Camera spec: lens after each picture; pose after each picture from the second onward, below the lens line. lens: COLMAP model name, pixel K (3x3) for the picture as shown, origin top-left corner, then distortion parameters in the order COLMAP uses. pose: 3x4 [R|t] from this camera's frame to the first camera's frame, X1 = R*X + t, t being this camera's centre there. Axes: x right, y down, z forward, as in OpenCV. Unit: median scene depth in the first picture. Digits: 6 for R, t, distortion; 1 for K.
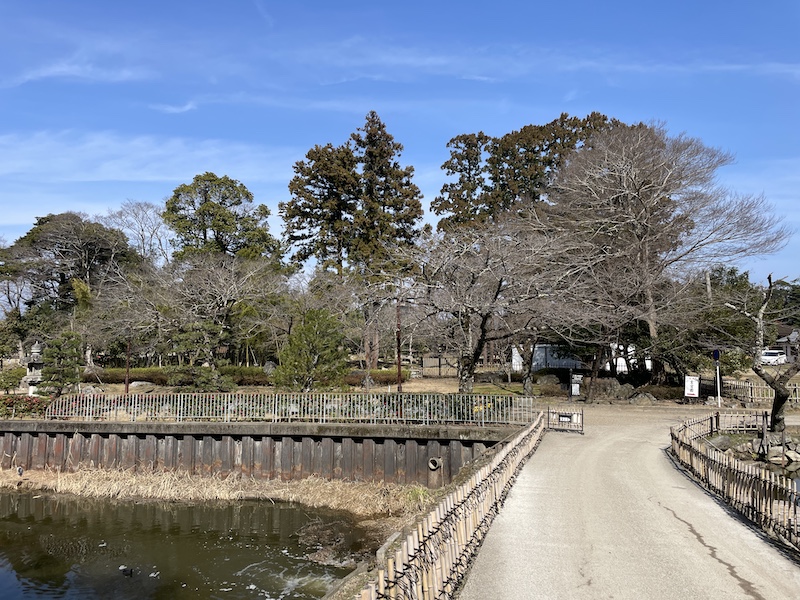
lens RADIAL K [[583.7, 0, 400.0], [0, 583.7, 300.0], [0, 0, 1]] dist [0.099922, -0.147323]
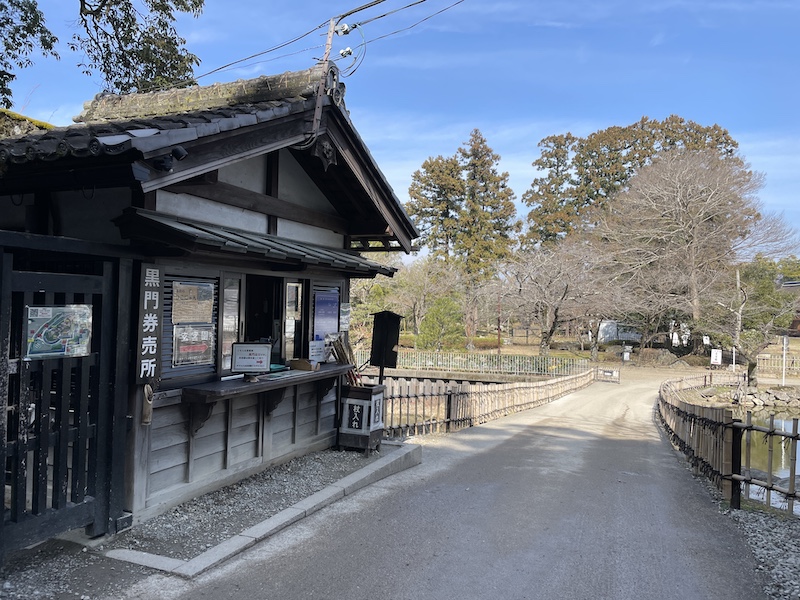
lens RADIAL K [[583.7, 0, 400.0], [0, 583.7, 300.0], [0, 0, 1]] dist [0.099922, -0.147323]
pose [[0.988975, 0.017220, -0.147080, -0.016344], [-0.008453, 0.998161, 0.060026, -0.034784], [0.147844, -0.058121, 0.987301, -0.258523]]
